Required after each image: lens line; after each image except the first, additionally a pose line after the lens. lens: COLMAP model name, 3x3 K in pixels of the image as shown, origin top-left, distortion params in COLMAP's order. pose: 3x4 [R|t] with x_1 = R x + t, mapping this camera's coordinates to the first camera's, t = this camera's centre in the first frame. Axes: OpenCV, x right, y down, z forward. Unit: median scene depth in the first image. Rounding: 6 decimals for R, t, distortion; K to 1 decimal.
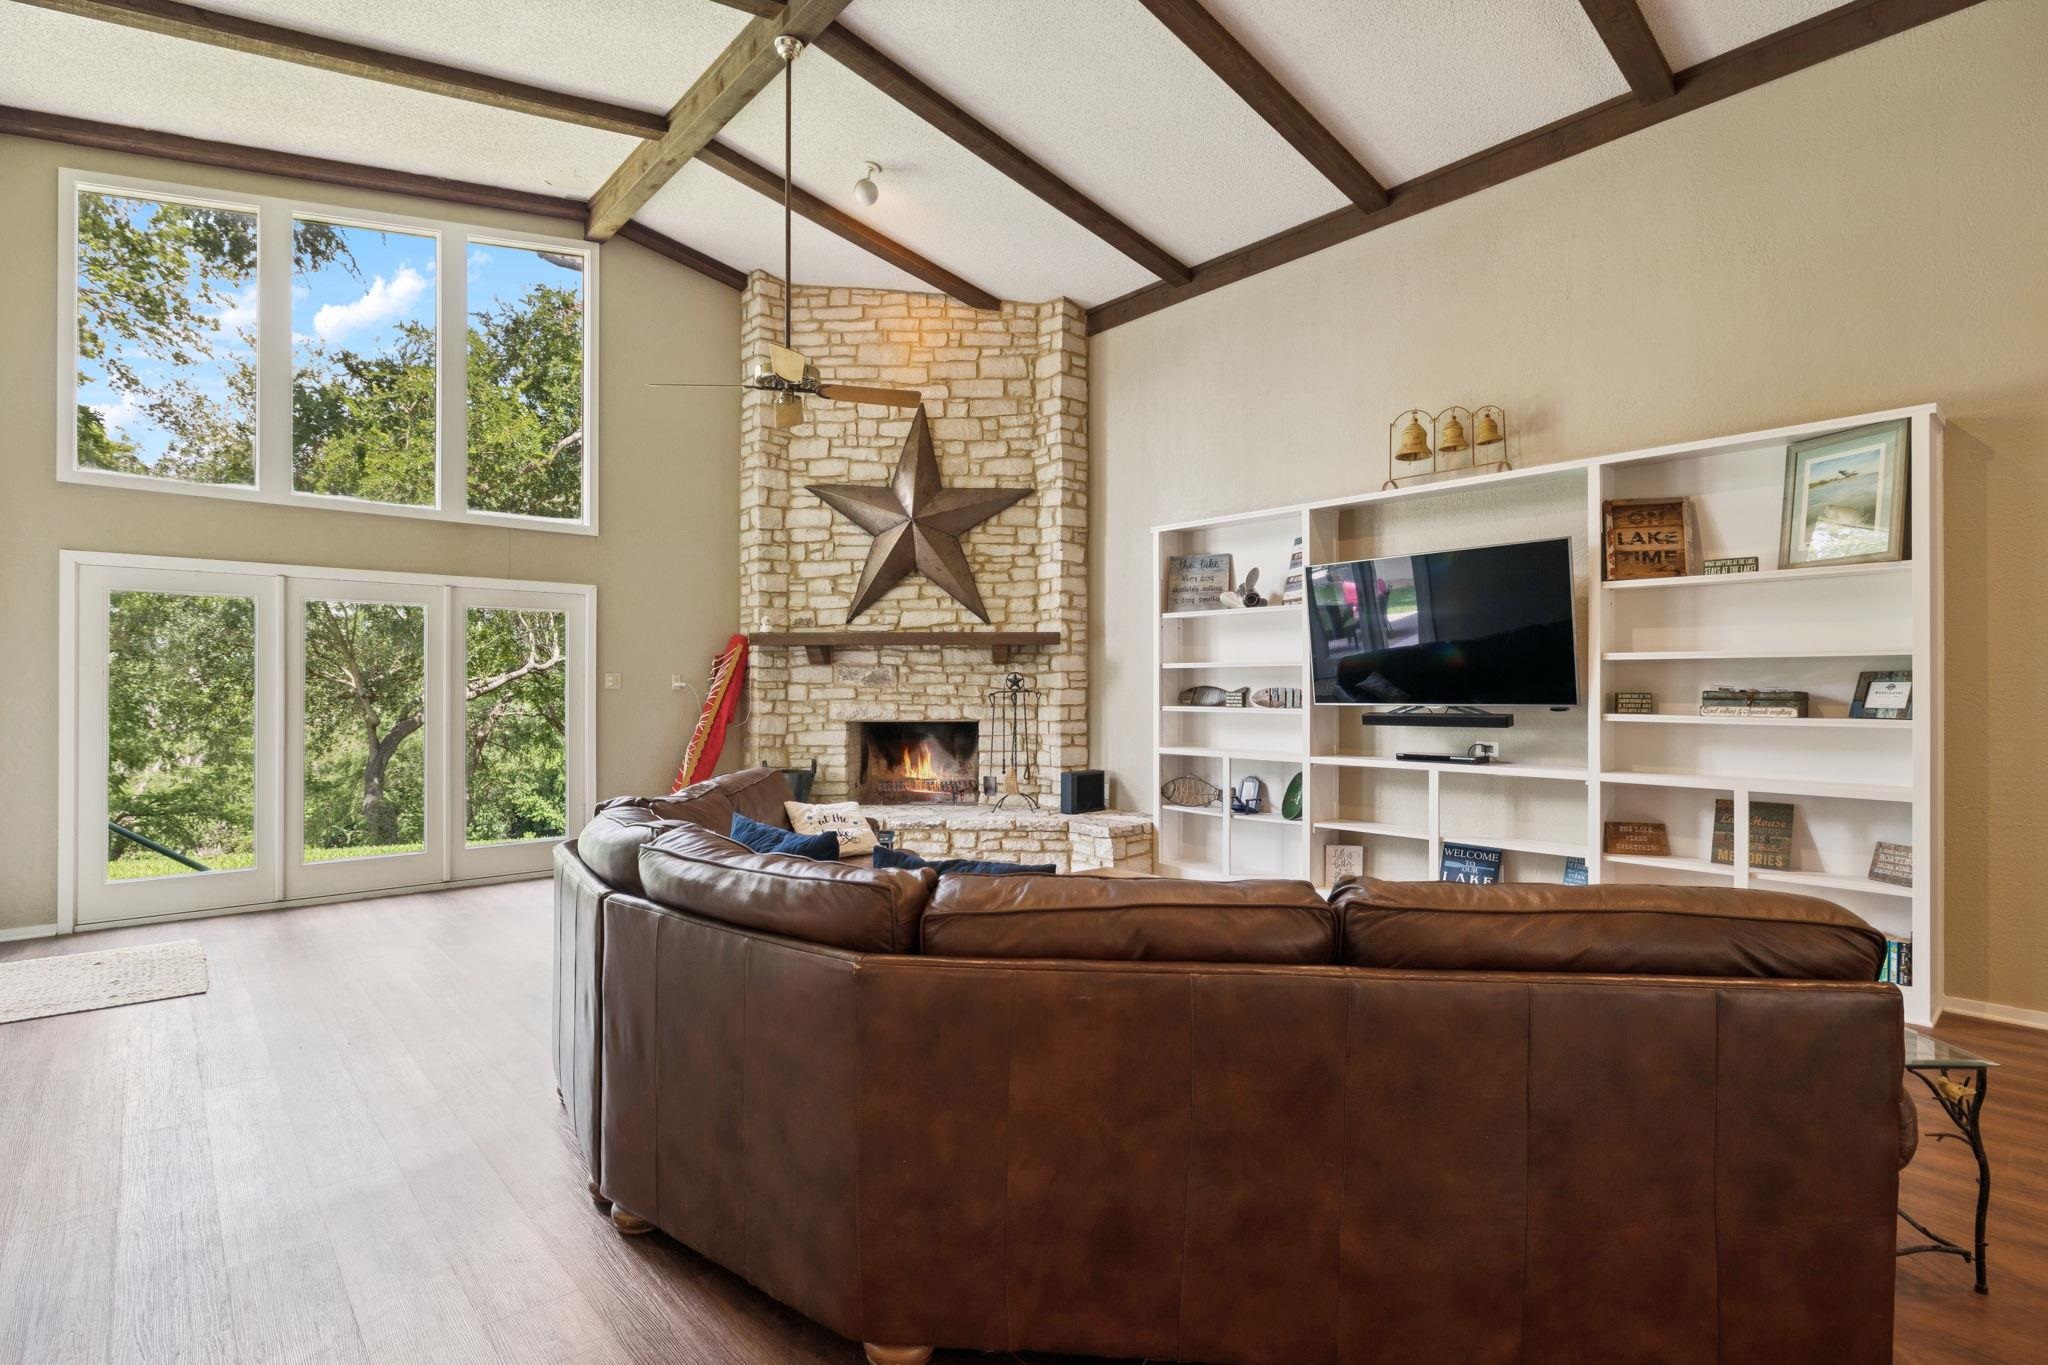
lens RADIAL K [[1011.4, 0, 1024.0], [0, 1011.4, 682.5], [0, 0, 1]] dist [-0.000159, -0.000484]
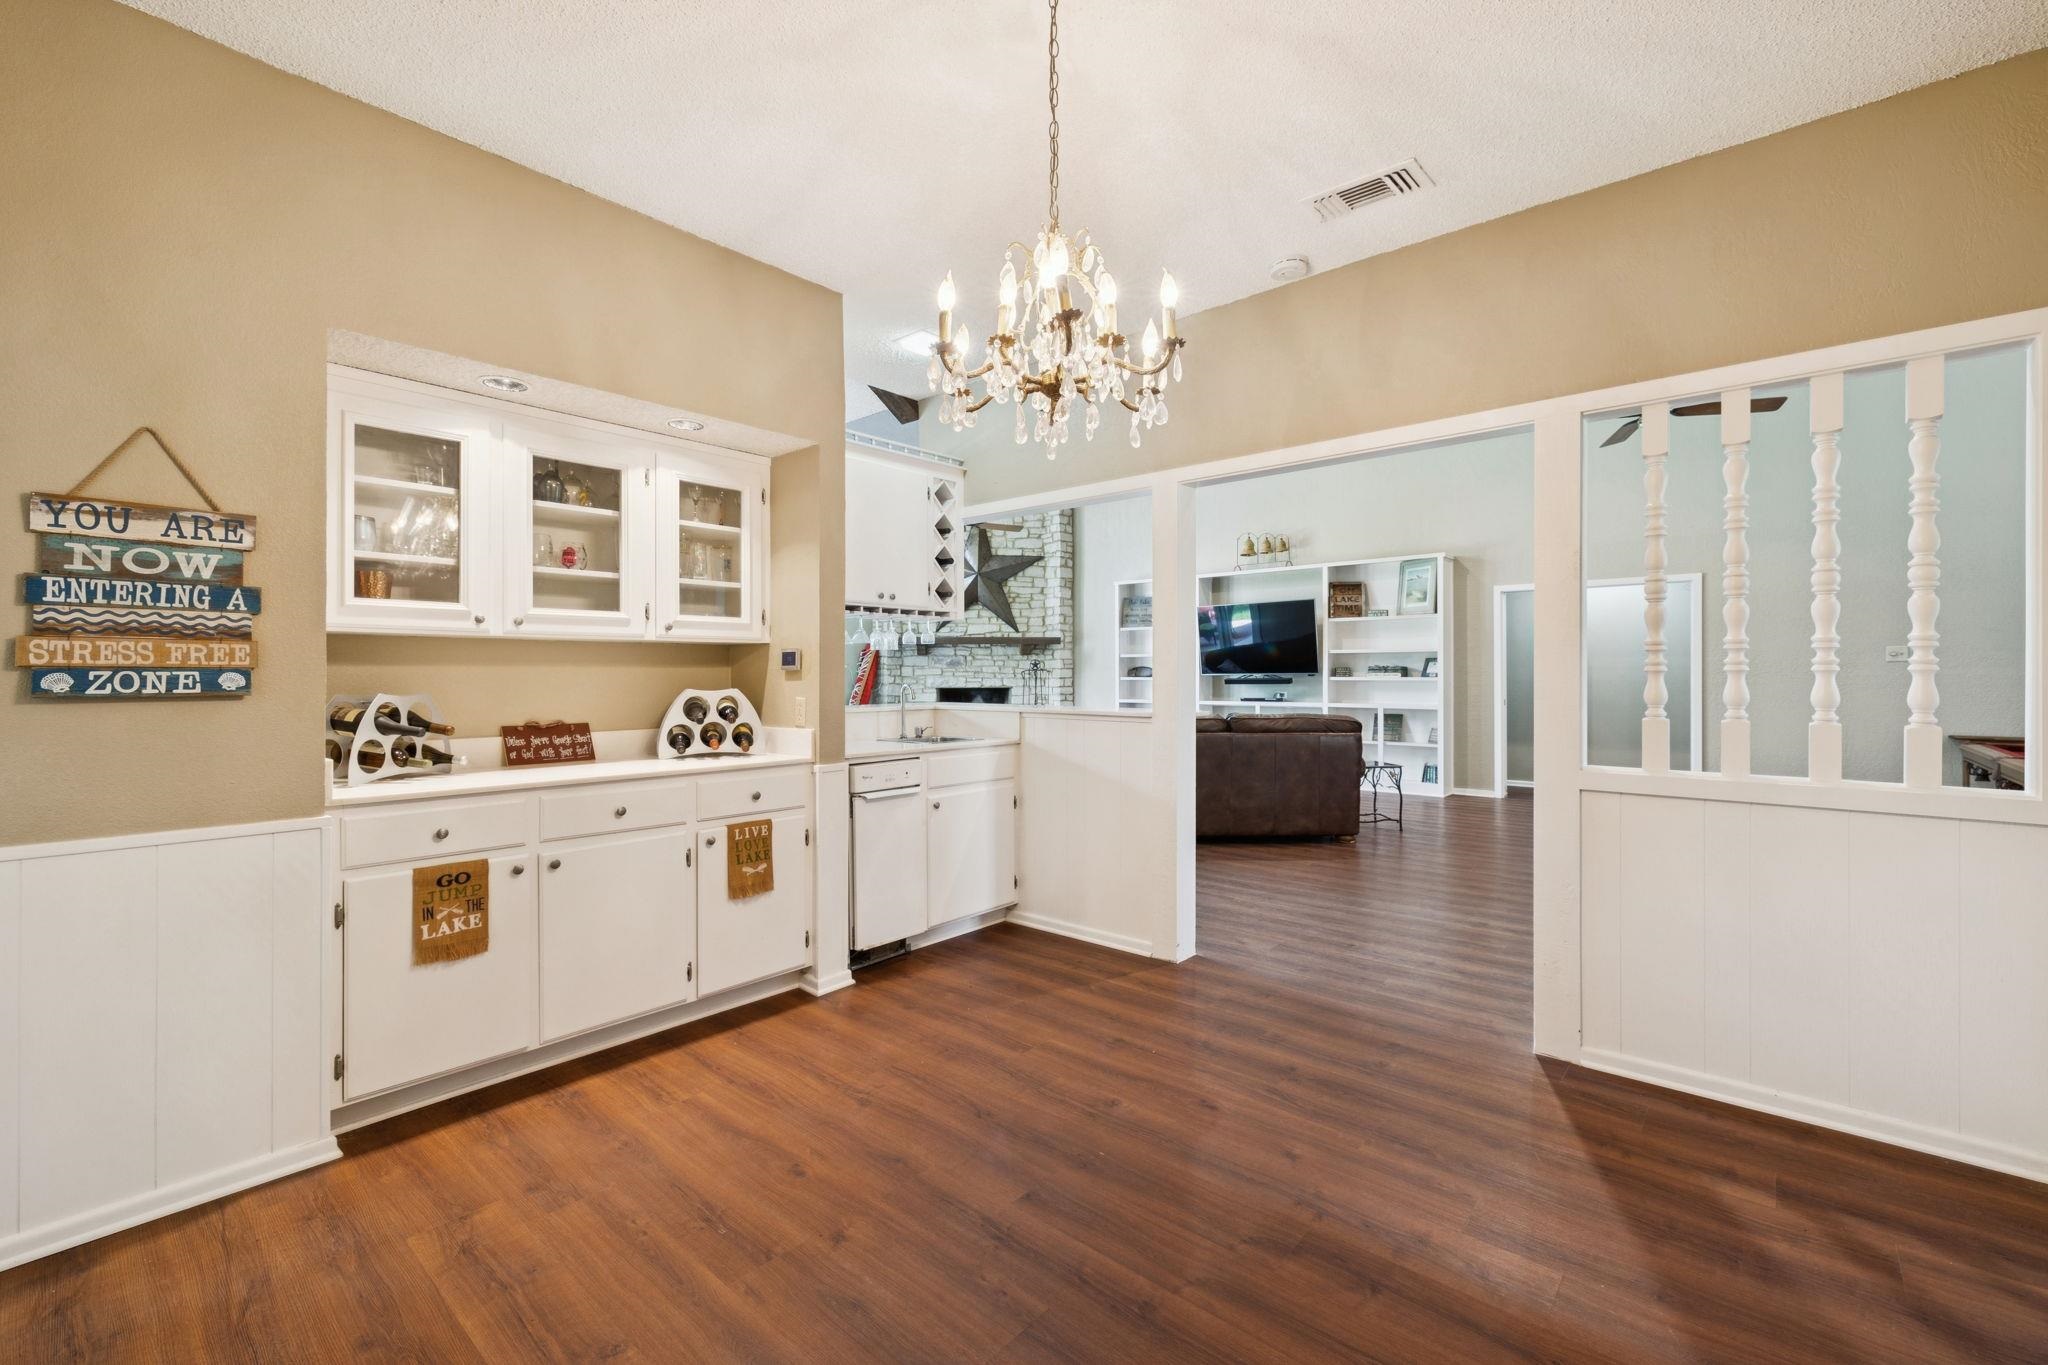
lens RADIAL K [[867.8, 0, 1032.5], [0, 867.8, 677.2], [0, 0, 1]] dist [0.001881, 0.000573]
pose [[0.992546, -0.002935, 0.121833, -0.199379], [0.002030, 0.999969, 0.007551, 0.009591], [-0.121851, -0.007247, 0.992522, -0.523426]]
